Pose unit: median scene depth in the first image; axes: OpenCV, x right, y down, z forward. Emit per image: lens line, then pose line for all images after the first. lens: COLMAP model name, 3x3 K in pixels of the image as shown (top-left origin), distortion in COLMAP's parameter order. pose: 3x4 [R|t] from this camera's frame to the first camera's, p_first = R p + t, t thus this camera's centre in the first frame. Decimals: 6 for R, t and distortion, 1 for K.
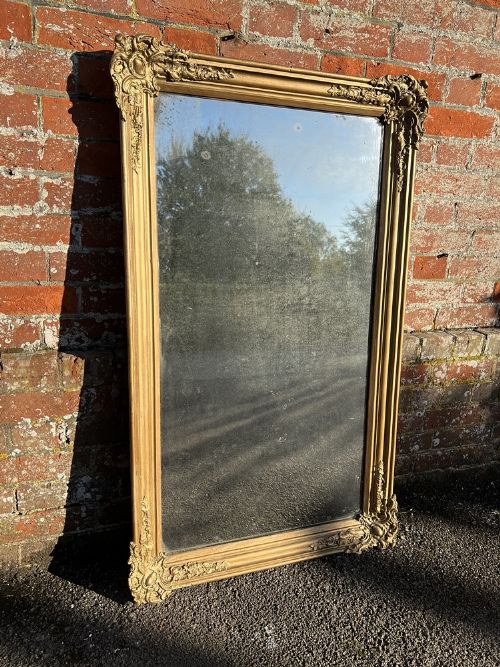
lens RADIAL K [[525.1, 0, 252.3], [0, 525.1, 345.6], [0, 0, 1]] dist [0.032146, -0.044815]
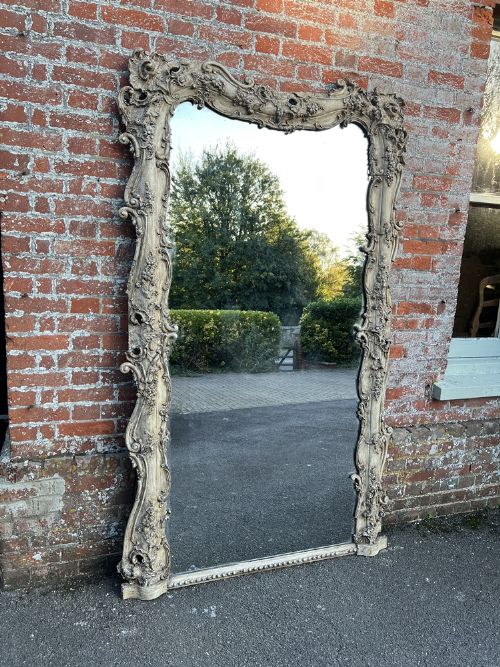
lens RADIAL K [[563.0, 0, 265.9], [0, 563.0, 336.6], [0, 0, 1]] dist [0.022958, -0.007102]
pose [[0.999967, -0.008078, -0.000517, 0.215181], [0.007960, 0.992942, -0.118334, -0.157180], [0.001469, 0.118326, 0.992974, -1.033568]]
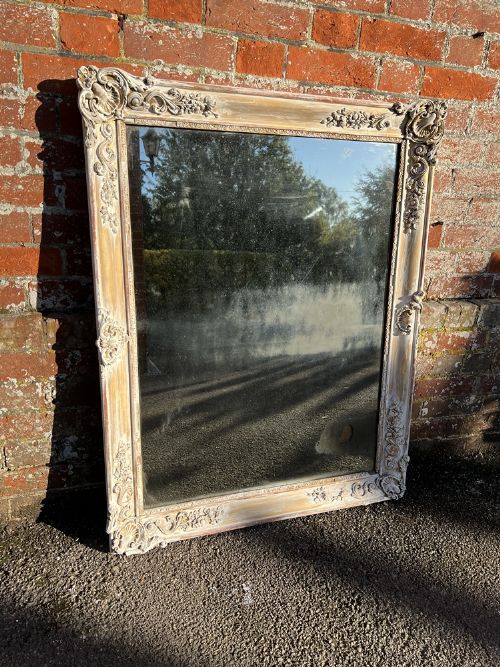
lens RADIAL K [[525.1, 0, 252.3], [0, 525.1, 345.6], [0, 0, 1]] dist [0.032146, -0.044815]
pose [[0.999431, 0.024121, -0.023560, 0.053694], [-0.022456, 0.997395, 0.068553, -0.005273], [0.025153, -0.067985, 0.997369, -0.001412]]
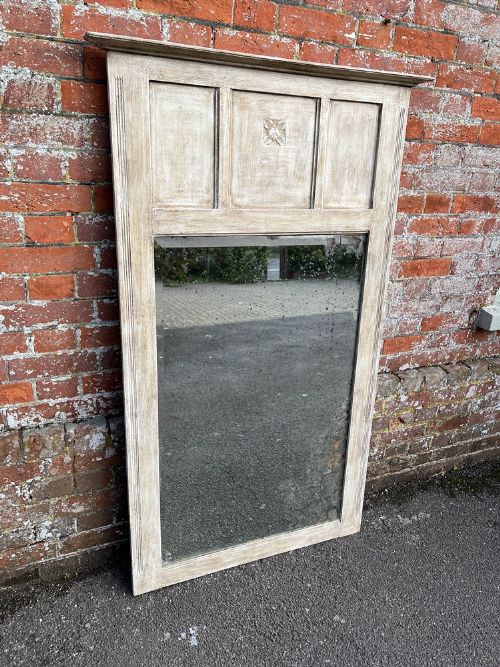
lens RADIAL K [[513.2, 0, 255.5], [0, 513.2, 331.9], [0, 0, 1]] dist [0.030168, -0.039341]
pose [[0.998379, -0.011970, 0.055642, 0.120213], [0.007005, 0.996043, 0.088591, -0.311284], [-0.056482, -0.088057, 0.994513, -0.219348]]
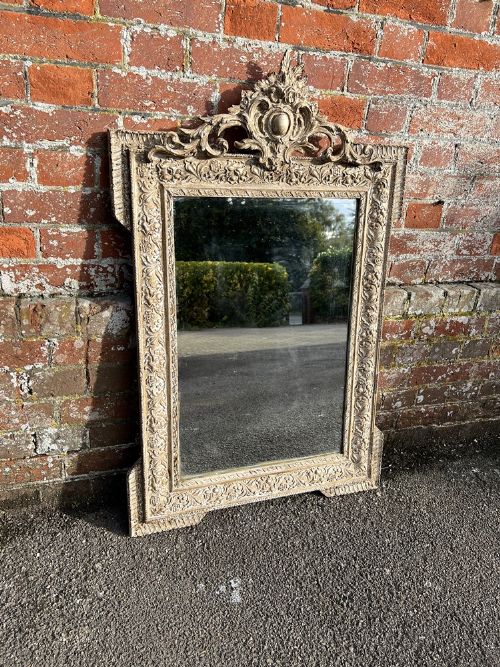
lens RADIAL K [[525.1, 0, 252.3], [0, 525.1, 345.6], [0, 0, 1]] dist [0.032146, -0.044815]
pose [[0.999597, 0.027840, -0.005535, 0.055279], [-0.027017, 0.992966, 0.115272, -0.023668], [0.008705, -0.115076, 0.993318, 0.057476]]
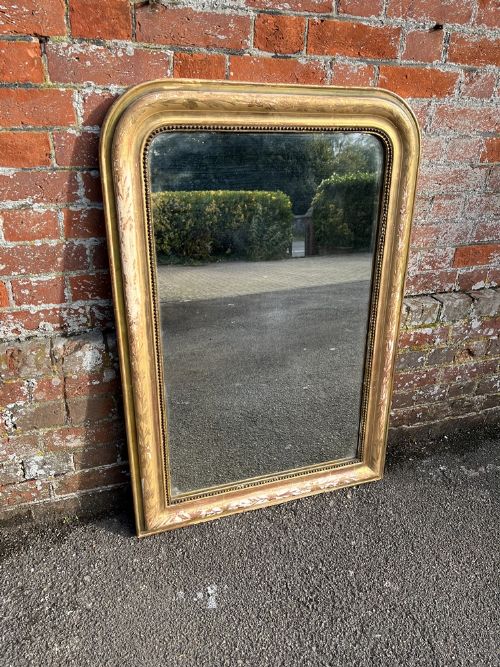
lens RADIAL K [[525.9, 0, 257.8], [0, 525.9, 346.6], [0, 0, 1]] dist [0.033582, -0.034773]
pose [[0.999920, -0.004070, -0.011940, 0.137738], [0.006305, 0.981054, 0.193631, -0.166760], [0.010926, -0.193691, 0.981002, 0.013540]]
